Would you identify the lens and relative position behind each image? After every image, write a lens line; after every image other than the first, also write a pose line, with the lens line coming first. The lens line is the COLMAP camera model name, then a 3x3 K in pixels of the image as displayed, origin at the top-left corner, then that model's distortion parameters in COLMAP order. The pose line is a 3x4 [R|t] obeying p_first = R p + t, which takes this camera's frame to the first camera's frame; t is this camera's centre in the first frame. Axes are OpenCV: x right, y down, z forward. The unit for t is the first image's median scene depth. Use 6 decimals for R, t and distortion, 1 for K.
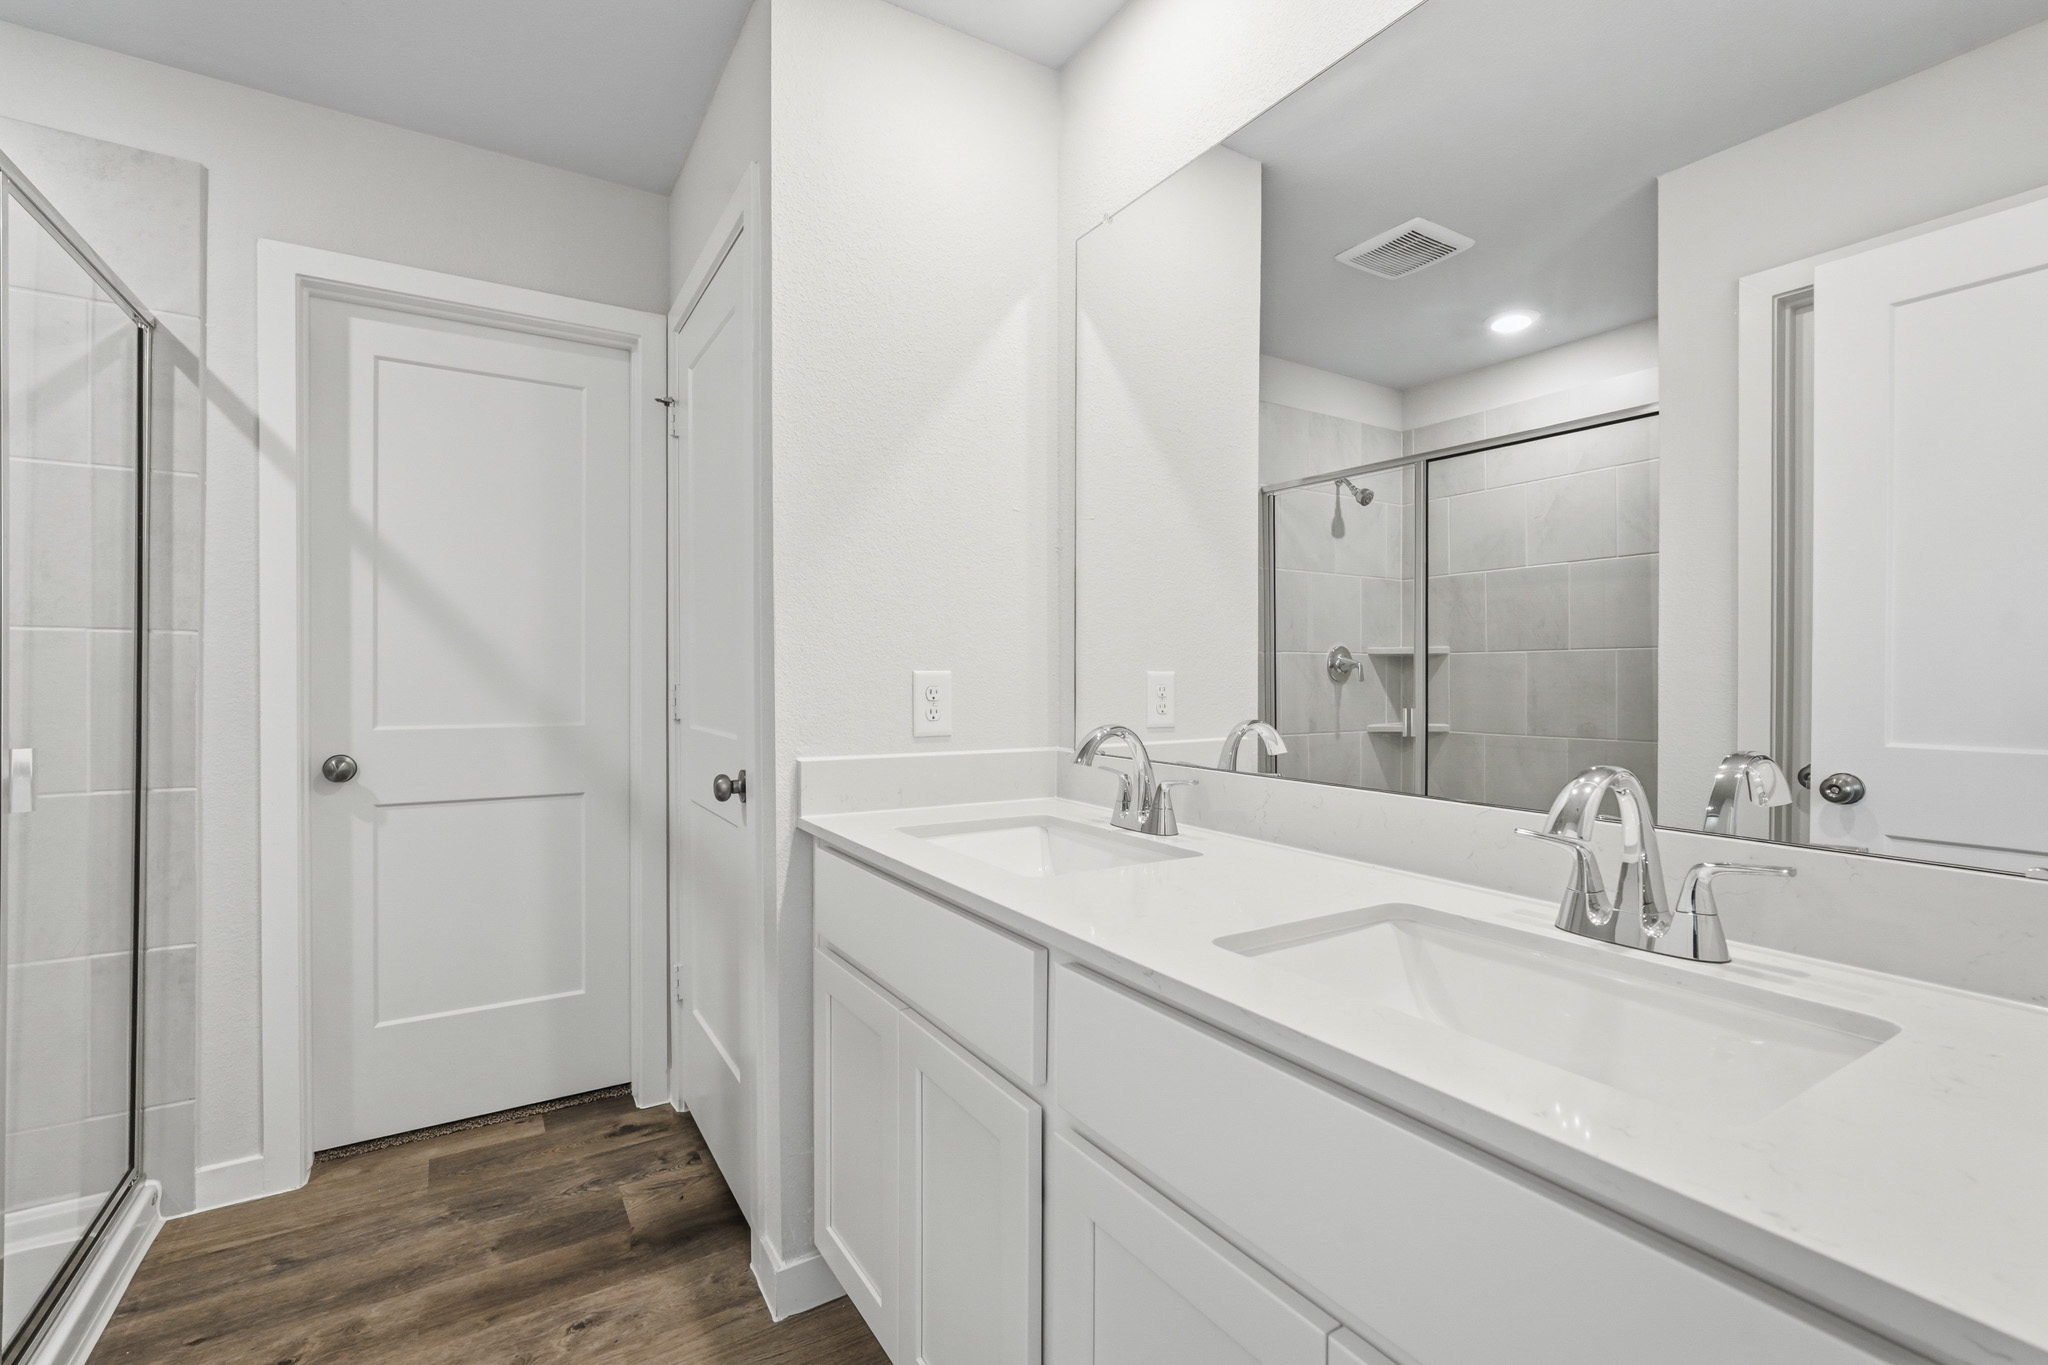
lens RADIAL K [[906.6, 0, 1034.7], [0, 906.6, 697.6], [0, 0, 1]] dist [-0.005205, 0.000524]
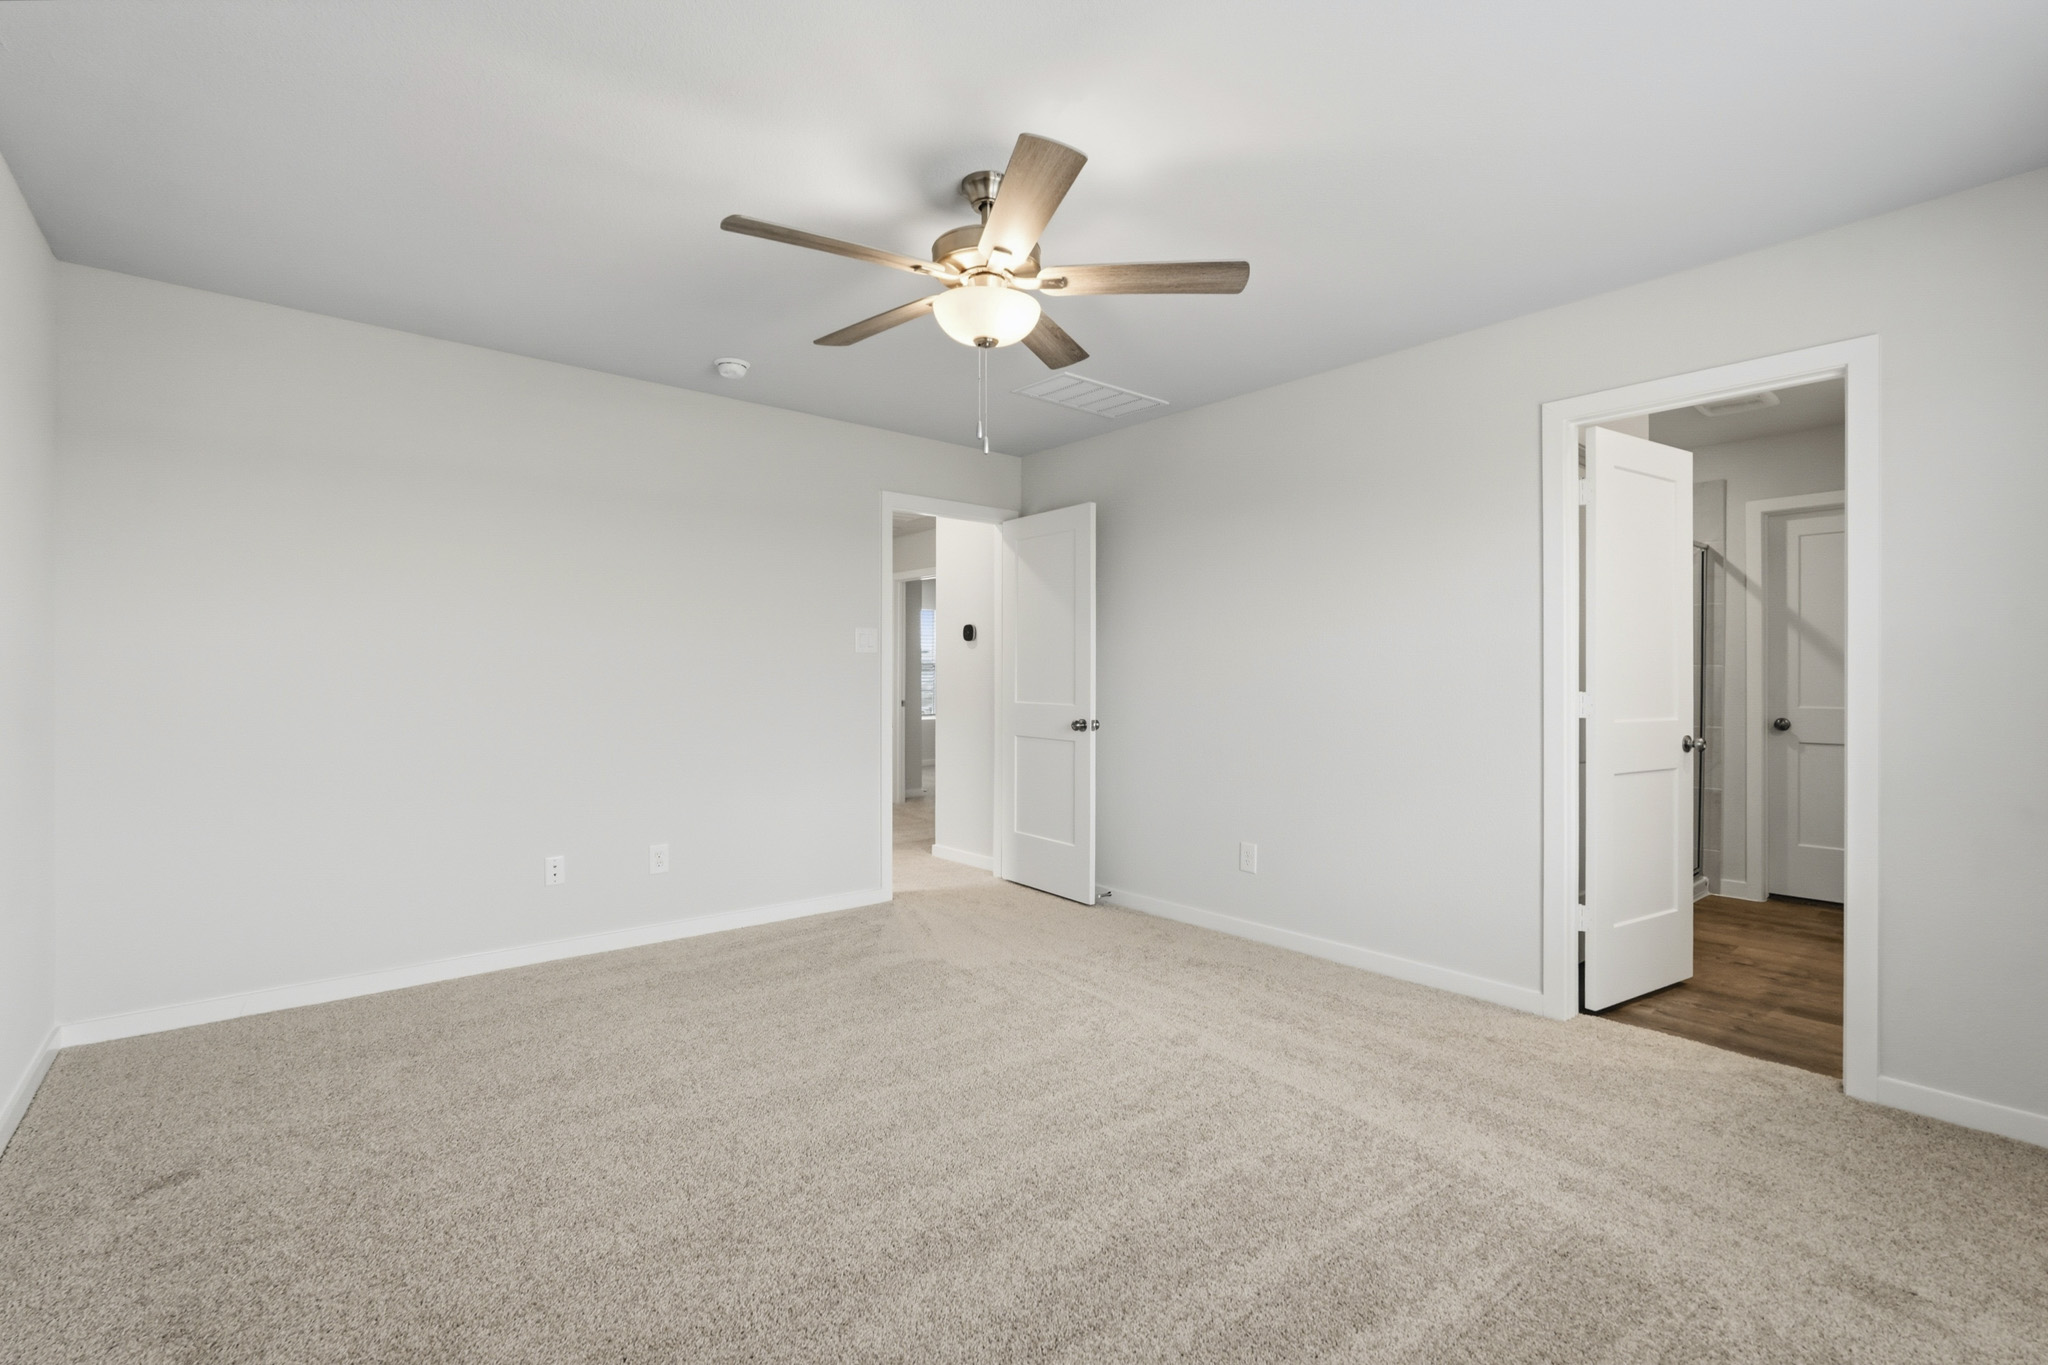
lens RADIAL K [[906.6, 0, 1023.5], [0, 906.6, 682.8], [0, 0, 1]] dist [-0.005205, 0.000524]
pose [[0.155926, 0.001622, -0.987767, 1.214088], [-0.003522, 0.999993, 0.001086, -0.020792], [0.987763, 0.003310, 0.155930, -1.272180]]
